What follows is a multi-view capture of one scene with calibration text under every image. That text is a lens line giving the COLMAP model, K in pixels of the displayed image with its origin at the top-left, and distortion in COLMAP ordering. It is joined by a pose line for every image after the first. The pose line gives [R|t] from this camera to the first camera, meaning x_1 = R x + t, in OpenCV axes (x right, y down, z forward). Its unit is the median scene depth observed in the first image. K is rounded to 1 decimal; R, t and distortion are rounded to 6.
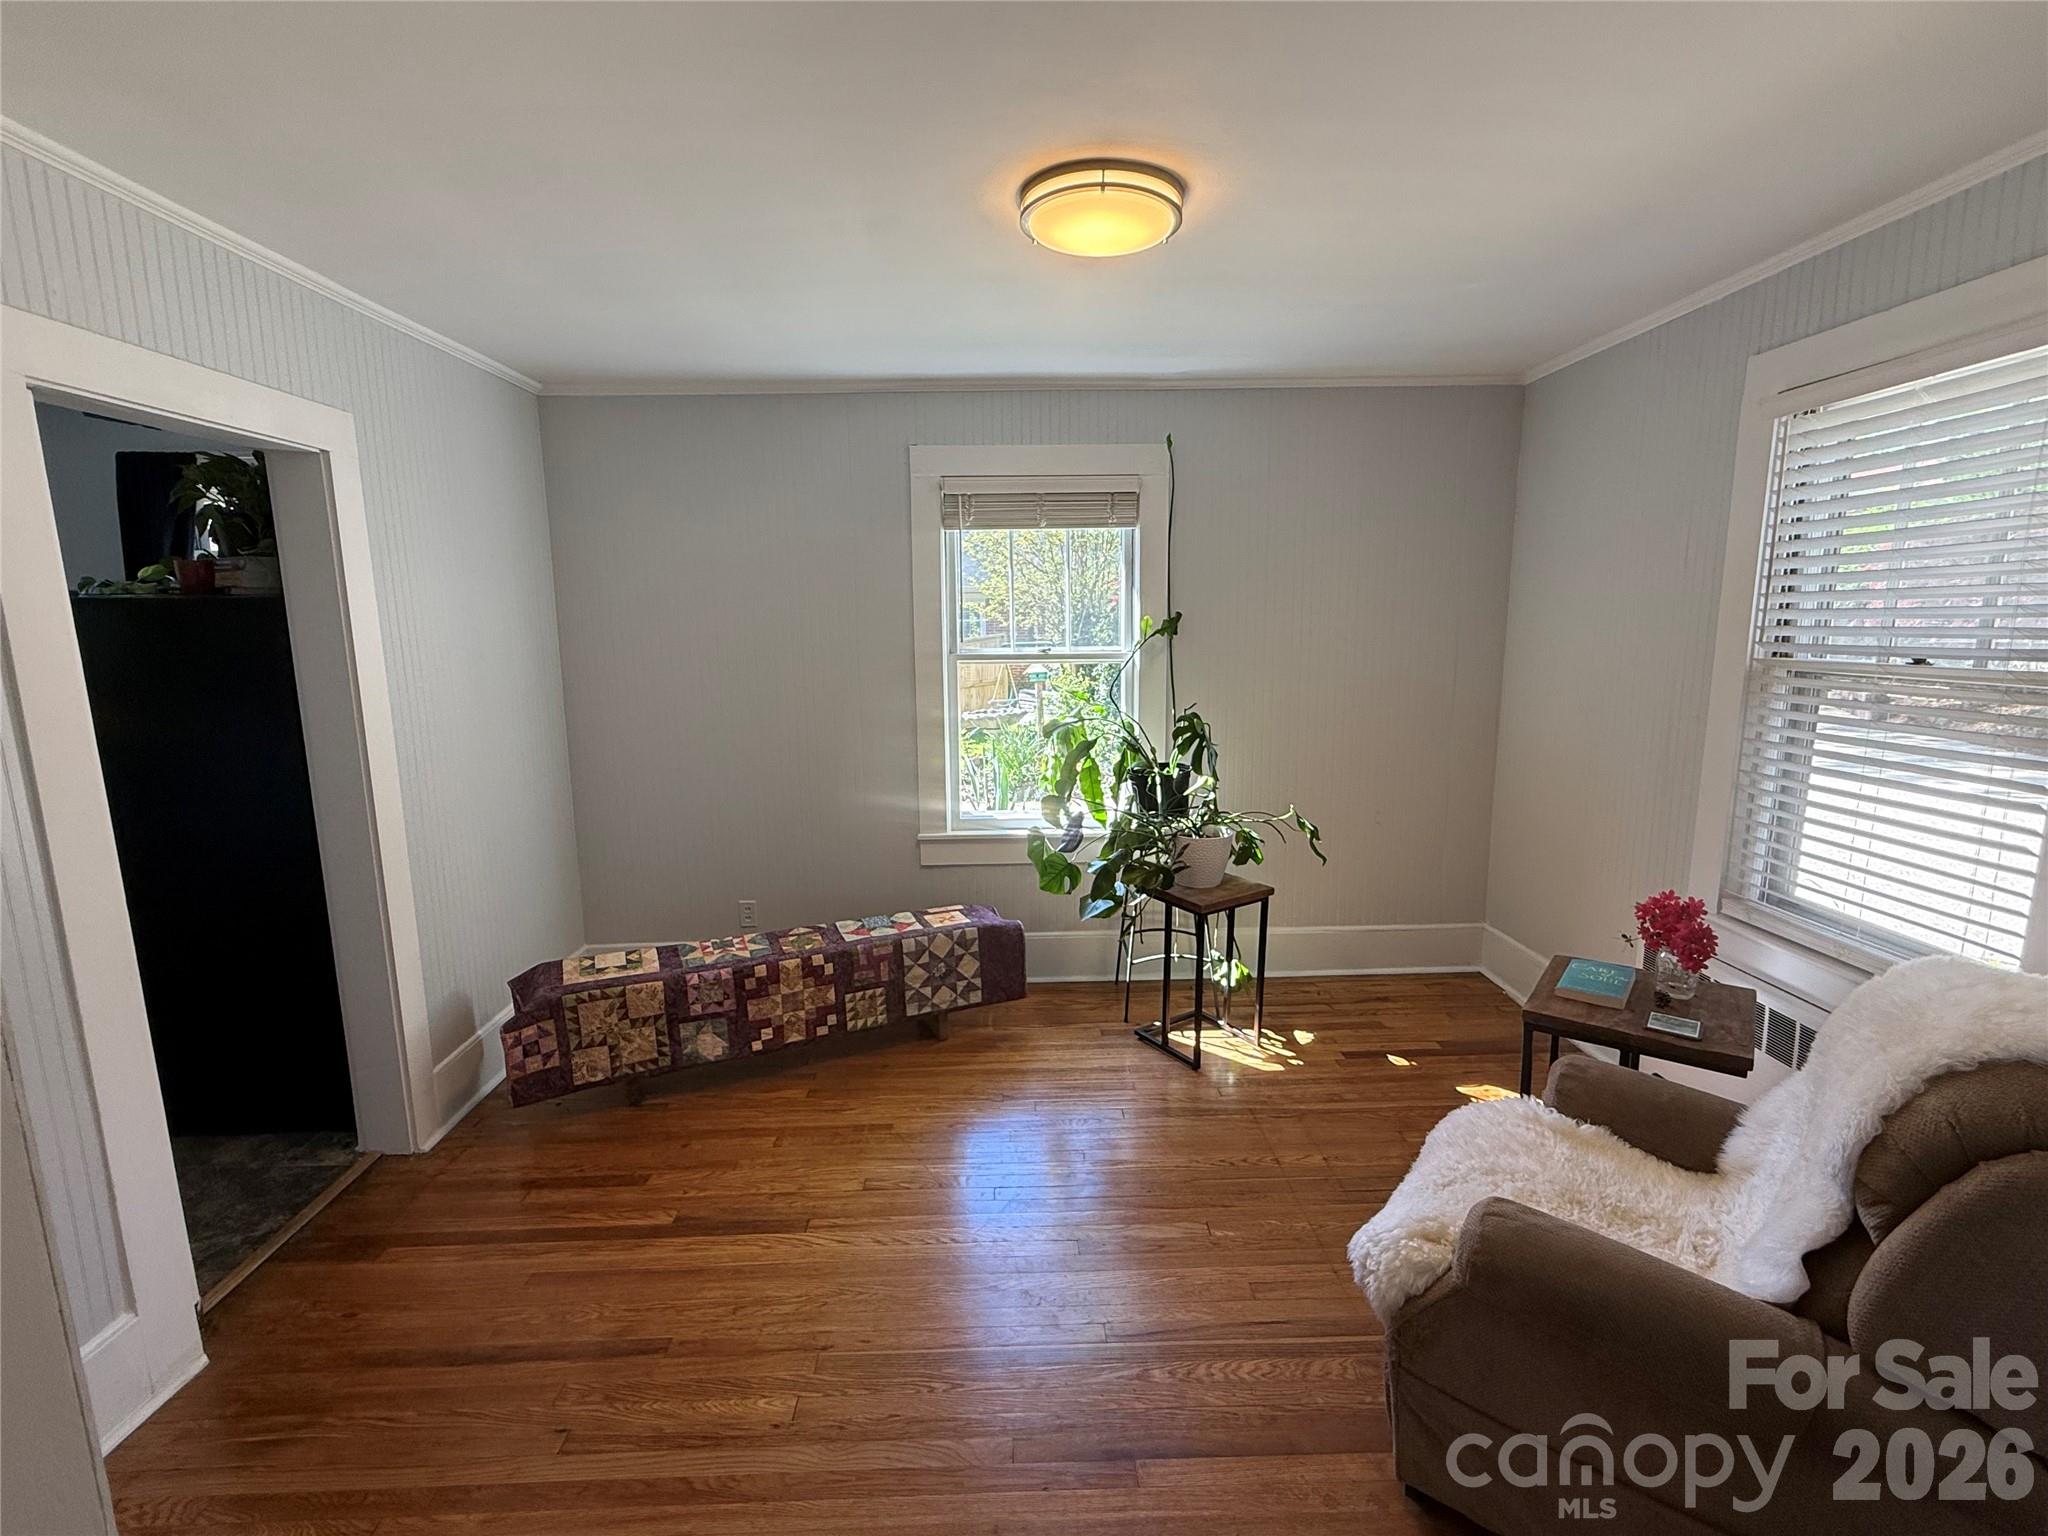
lens RADIAL K [[934.4, 0, 1027.6], [0, 934.4, 773.1], [0, 0, 1]] dist [0.002448, 0.000064]
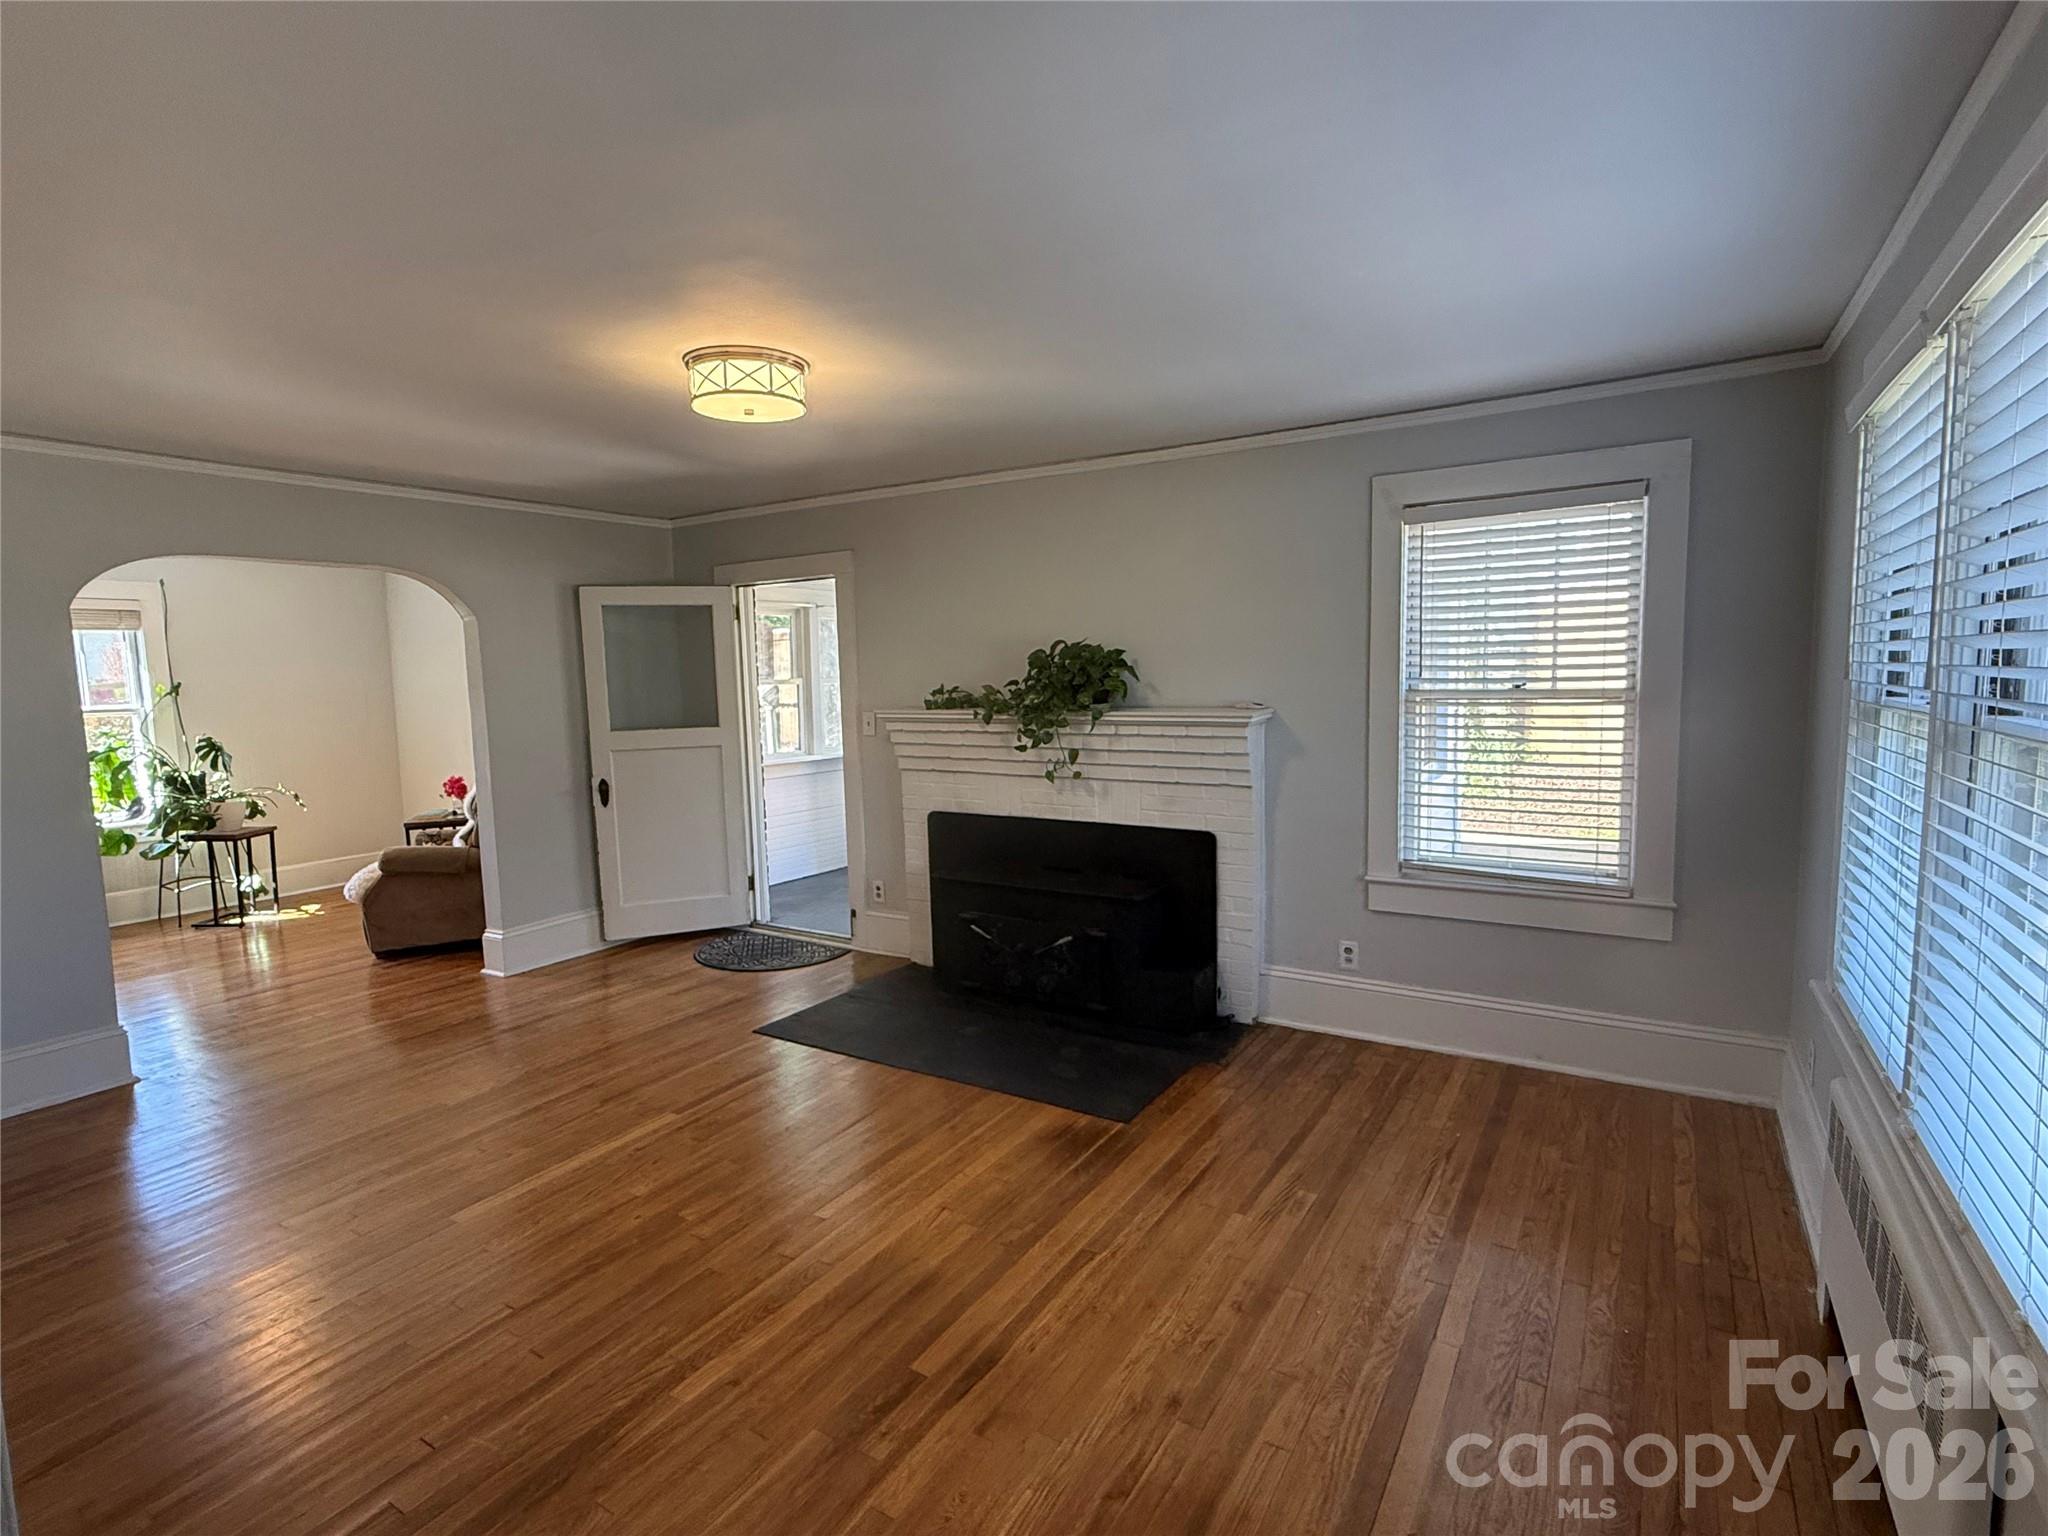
lens RADIAL K [[992.9, 0, 1027.9], [0, 992.9, 772.1], [0, 0, 1]] dist [0.000503, -0.001431]
pose [[0.550962, -0.083548, 0.830338, -0.531629], [0.152392, 0.988319, -0.001674, 0.239116], [-0.820498, 0.127459, 0.557258, -1.315899]]
